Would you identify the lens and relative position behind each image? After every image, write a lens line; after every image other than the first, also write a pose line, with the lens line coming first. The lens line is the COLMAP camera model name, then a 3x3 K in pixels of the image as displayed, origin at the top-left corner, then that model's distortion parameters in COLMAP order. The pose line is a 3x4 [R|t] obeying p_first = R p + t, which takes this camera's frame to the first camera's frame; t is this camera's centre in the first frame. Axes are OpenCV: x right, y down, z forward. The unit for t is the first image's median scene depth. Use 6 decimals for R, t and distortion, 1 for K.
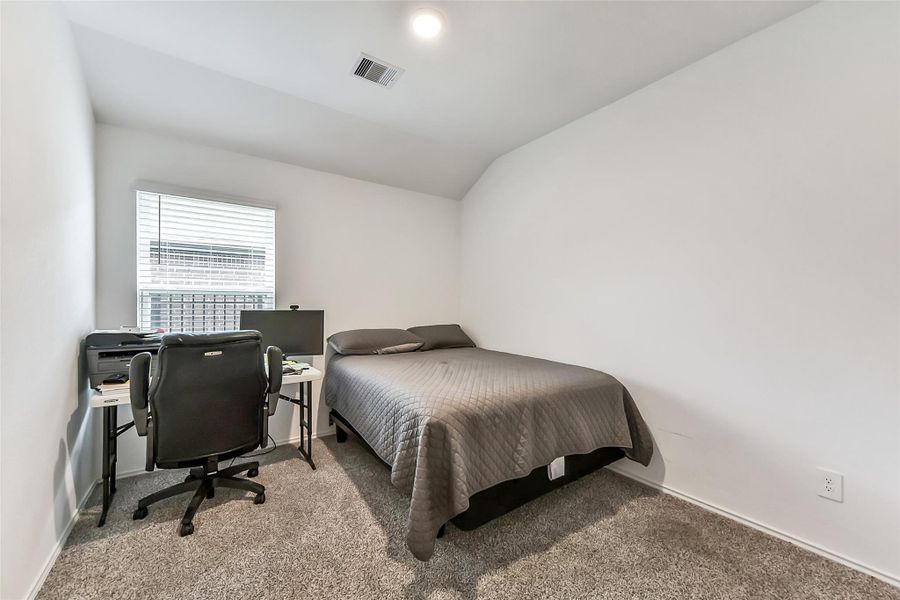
lens RADIAL K [[355.0, 0, 450.2], [0, 355.0, 300.8], [0, 0, 1]] dist [-0.001204, -0.000053]
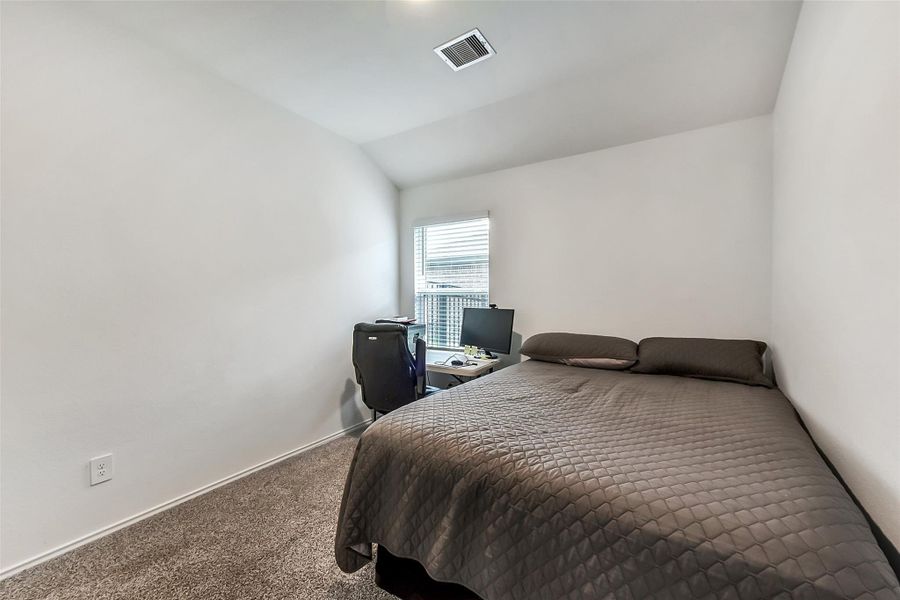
lens RADIAL K [[355.0, 0, 452.1], [0, 355.0, 298.5], [0, 0, 1]] dist [-0.001204, -0.000053]
pose [[0.366024, -0.000692, -0.930605, 0.496289], [0.008103, 0.999964, 0.002444, -0.007334], [0.930570, -0.008435, 0.366016, 0.490973]]
